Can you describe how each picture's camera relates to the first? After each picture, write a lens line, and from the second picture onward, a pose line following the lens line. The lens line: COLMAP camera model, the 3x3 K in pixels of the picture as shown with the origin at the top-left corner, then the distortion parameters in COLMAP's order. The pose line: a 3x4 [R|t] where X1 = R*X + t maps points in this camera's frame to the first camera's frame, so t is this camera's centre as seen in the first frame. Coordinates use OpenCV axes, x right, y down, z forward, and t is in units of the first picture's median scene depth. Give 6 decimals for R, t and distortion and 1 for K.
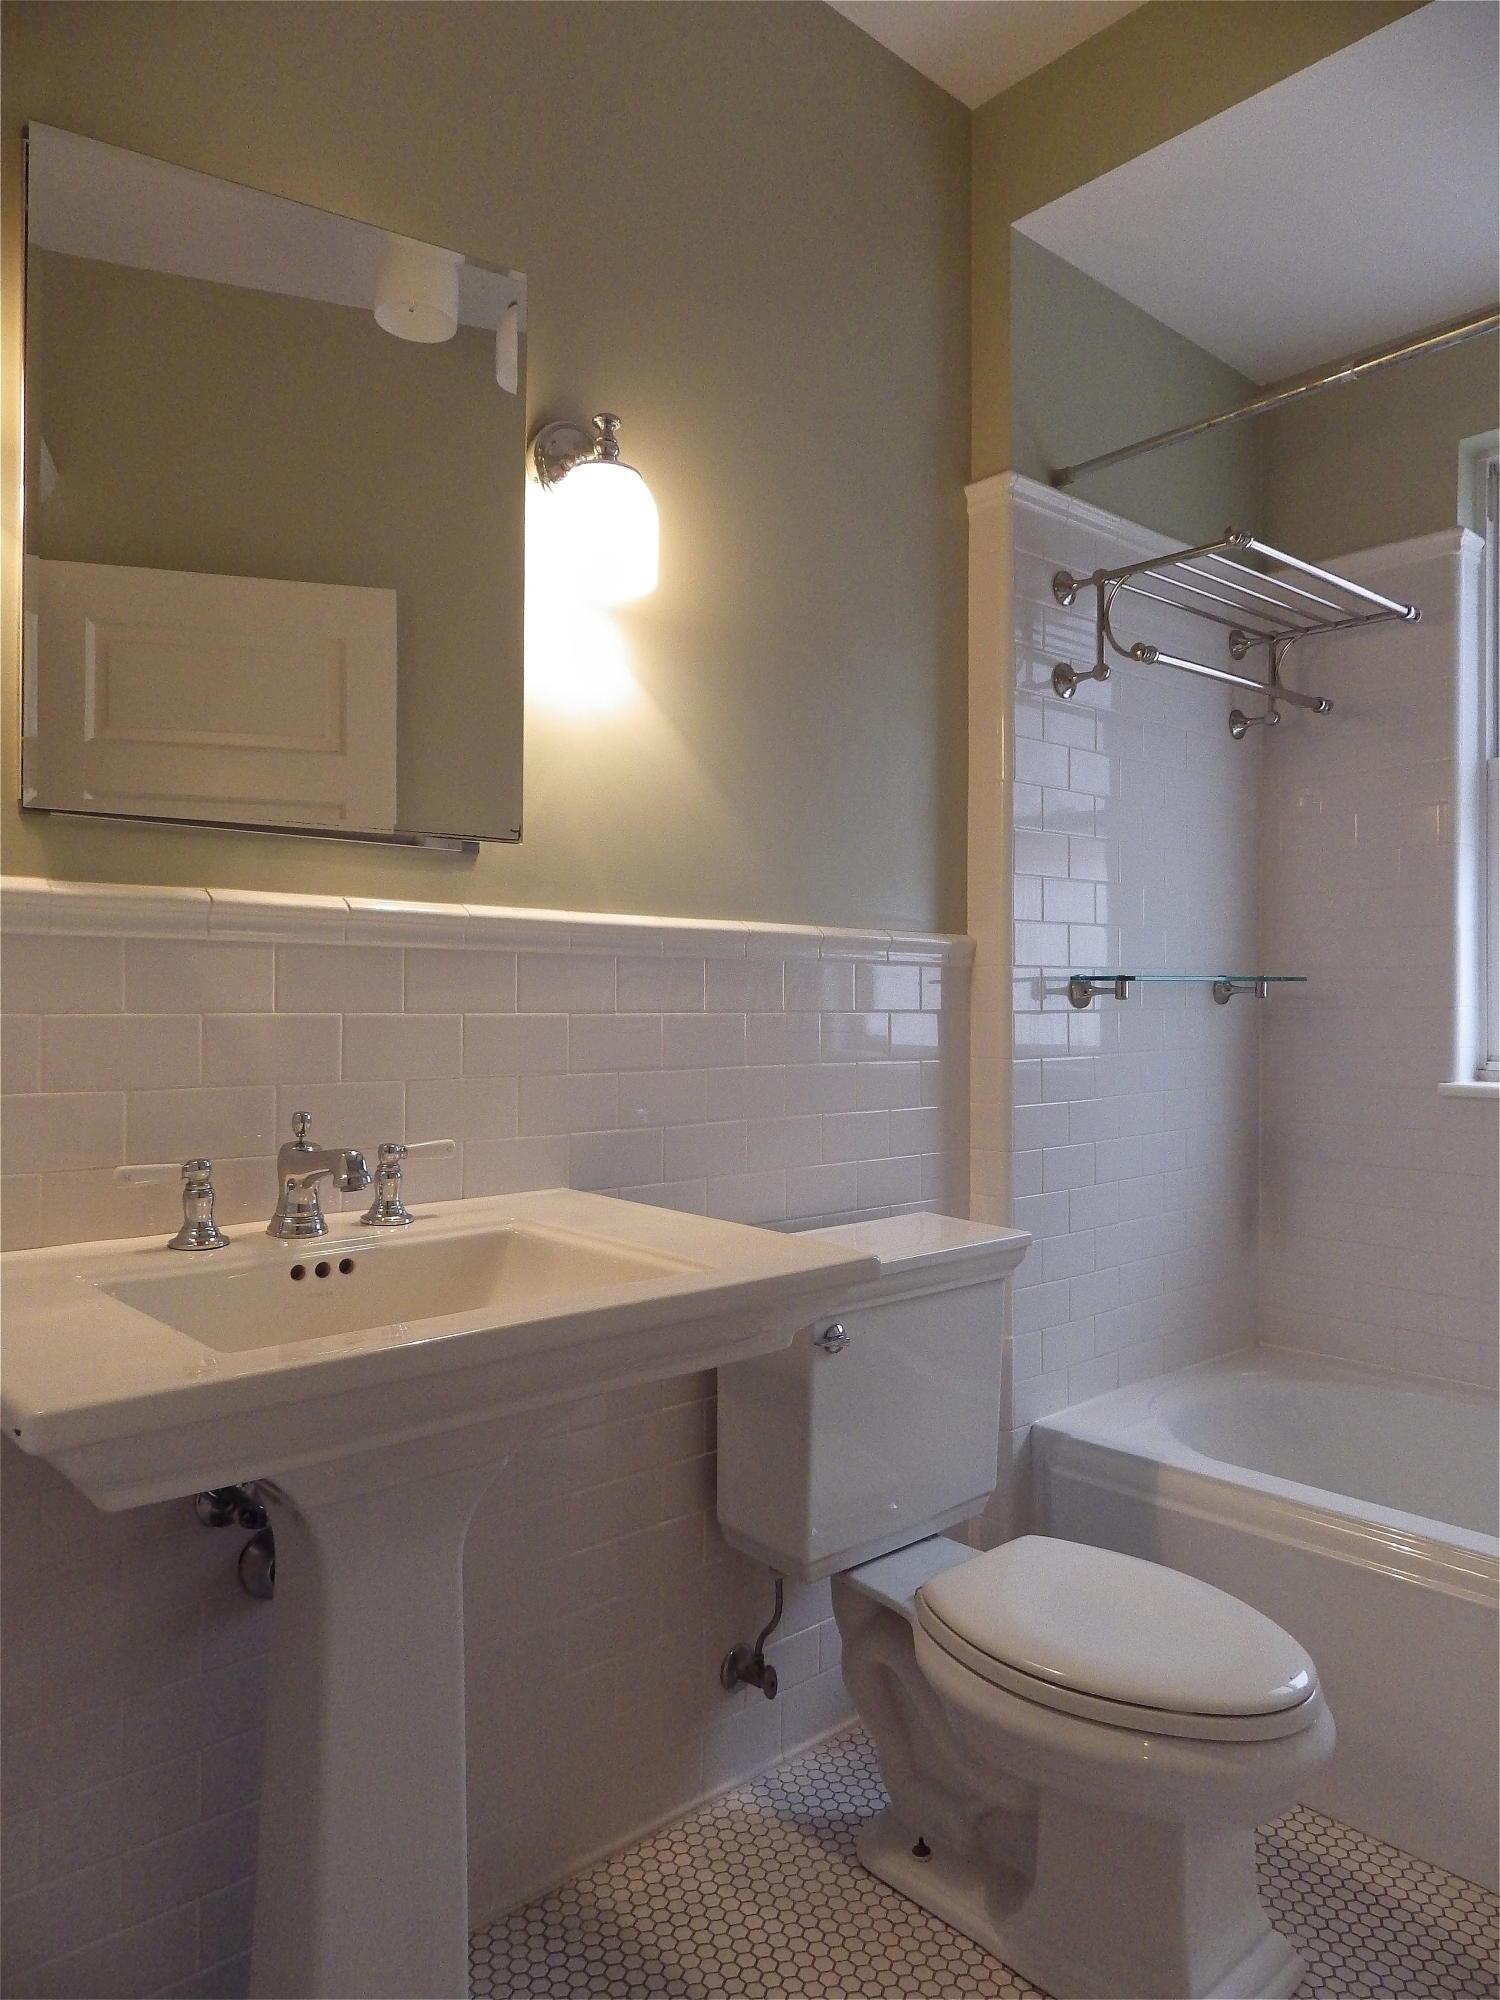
lens RADIAL K [[1334.2, 0, 746.1], [0, 1334.2, 996.2], [0, 0, 1]] dist [0.008480, -0.007614]
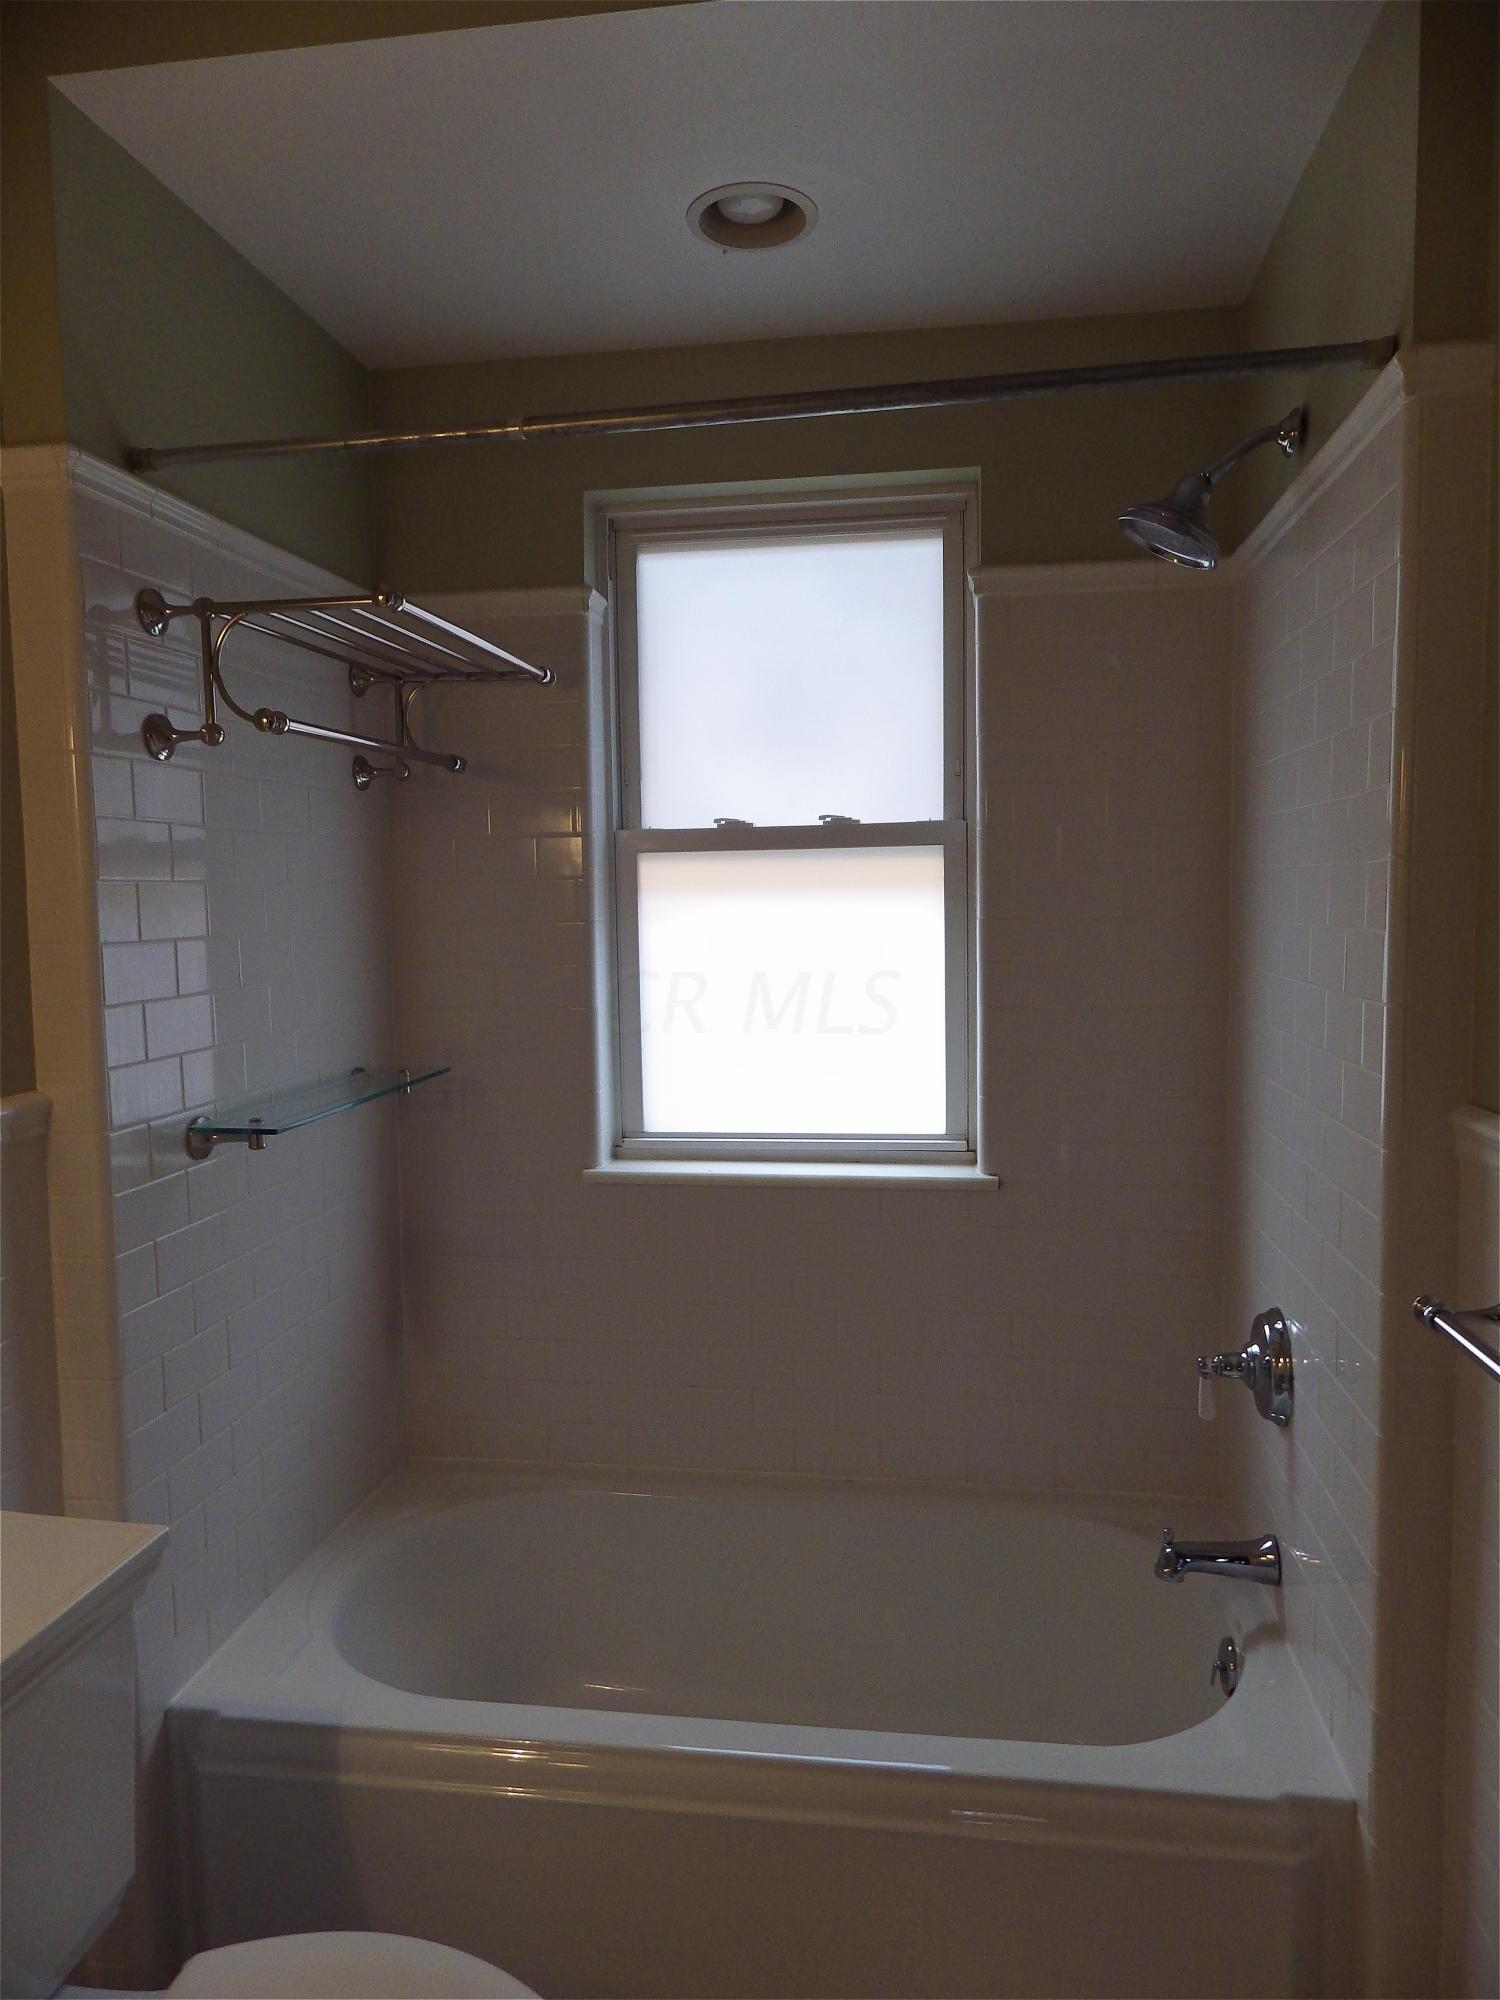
lens RADIAL K [[1334.2, 0, 744.9], [0, 1334.2, 1002.3], [0, 0, 1]] dist [0.008480, -0.007614]
pose [[0.775846, -0.062737, 0.627795, 0.013038], [0.018468, 0.996876, 0.076796, -0.140268], [-0.630652, -0.047988, 0.774581, 0.204696]]
